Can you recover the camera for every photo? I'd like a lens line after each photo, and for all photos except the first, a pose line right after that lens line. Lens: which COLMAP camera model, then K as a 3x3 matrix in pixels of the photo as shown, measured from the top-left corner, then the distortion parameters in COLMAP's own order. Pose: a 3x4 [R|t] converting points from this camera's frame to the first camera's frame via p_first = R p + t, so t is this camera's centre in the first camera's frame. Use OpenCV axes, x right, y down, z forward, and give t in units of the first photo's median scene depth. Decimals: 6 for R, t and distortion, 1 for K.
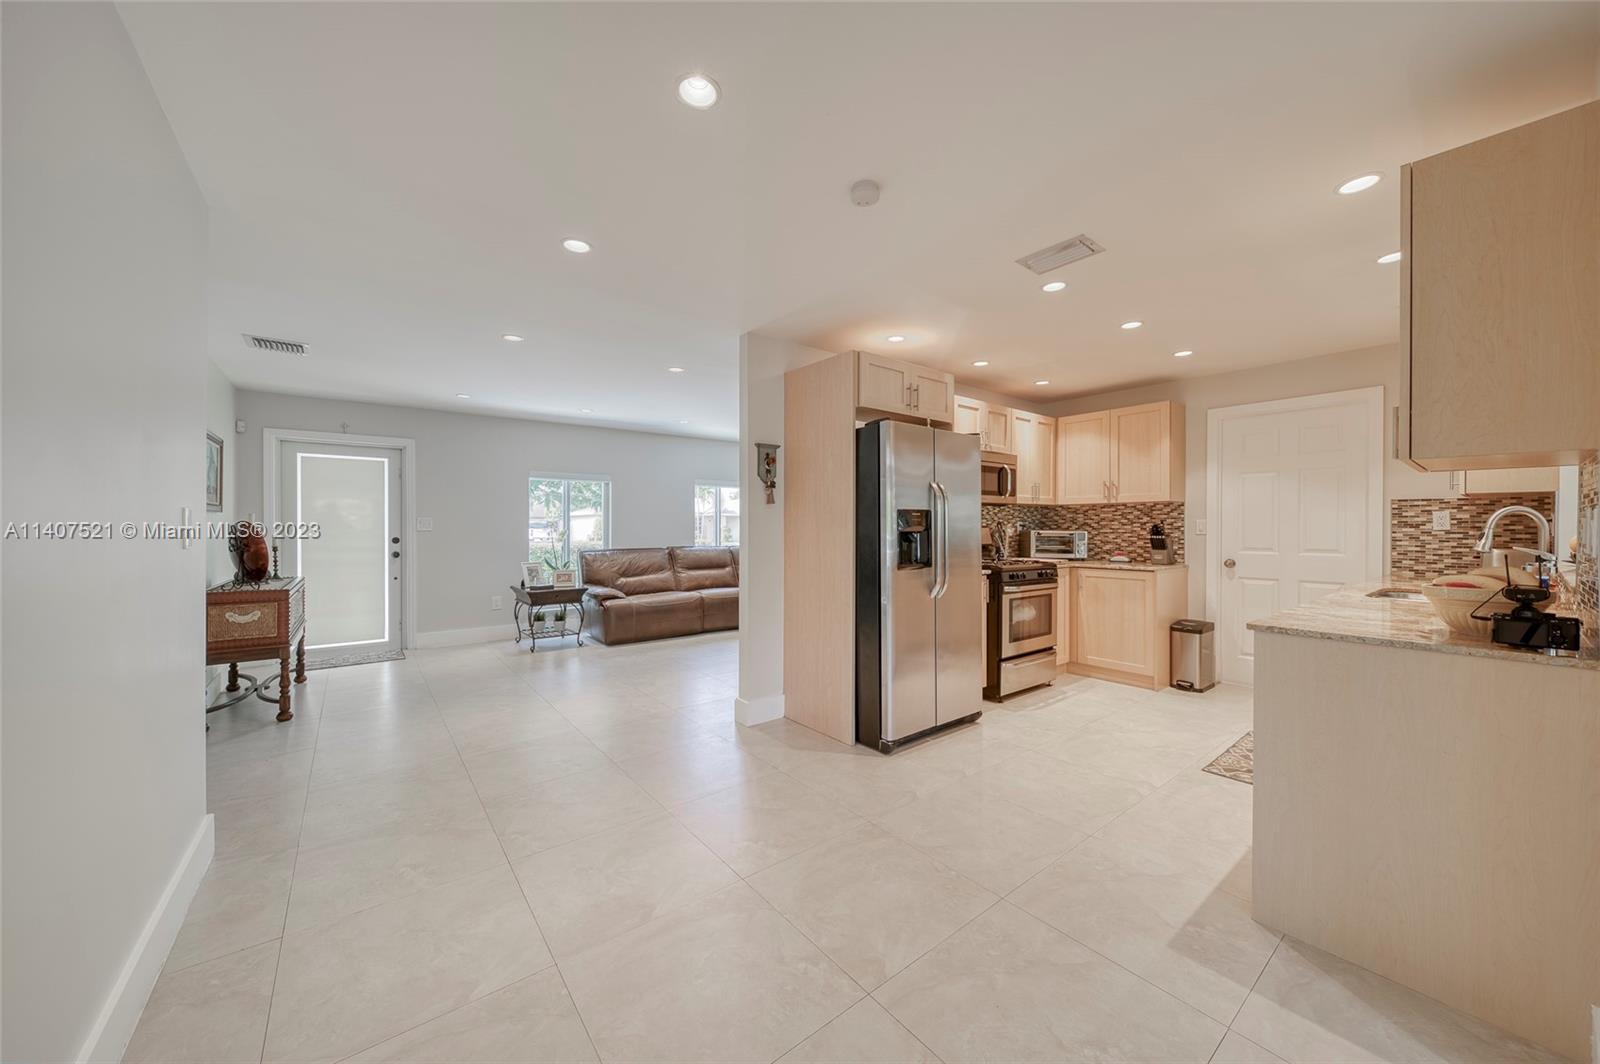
lens RADIAL K [[590.0, 0, 786.4], [0, 590.0, 518.2], [0, 0, 1]] dist [-0.000086, 0.000612]
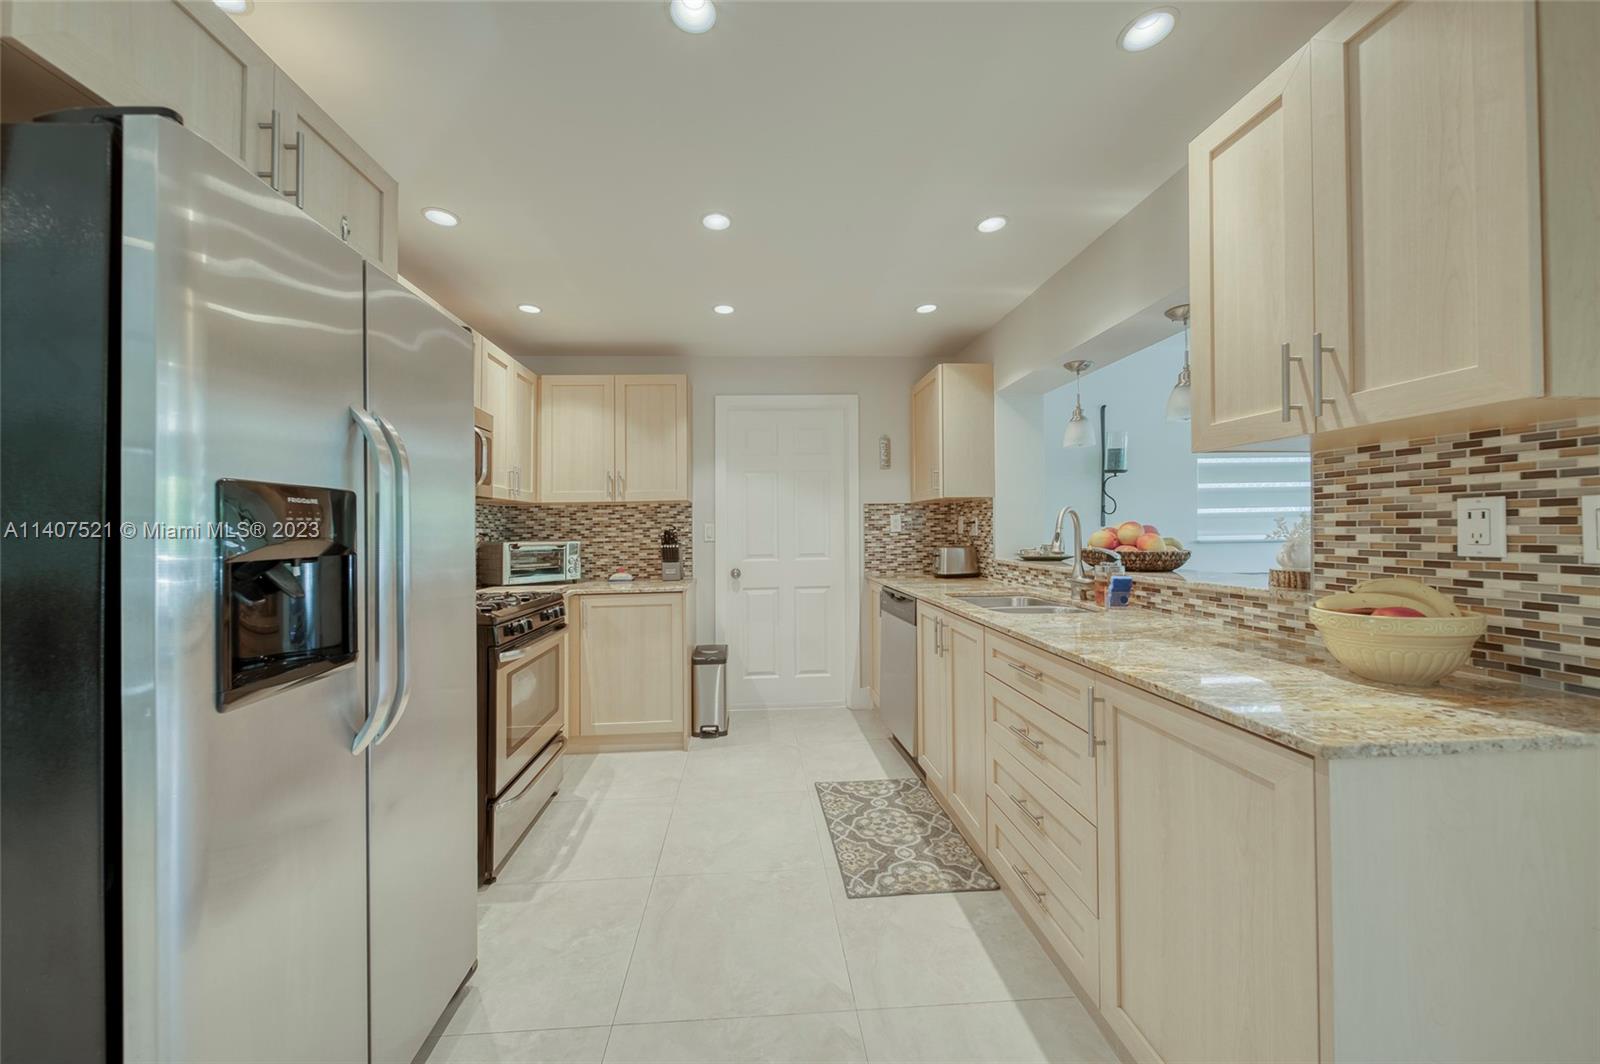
lens RADIAL K [[590.0, 0, 800.7], [0, 590.0, 516.4], [0, 0, 1]] dist [-0.000086, 0.000612]
pose [[0.562672, 0.008542, 0.826636, 0.076998], [0.006049, 0.999877, -0.014450, 0.004726], [-0.826658, 0.013131, 0.562552, 0.418642]]
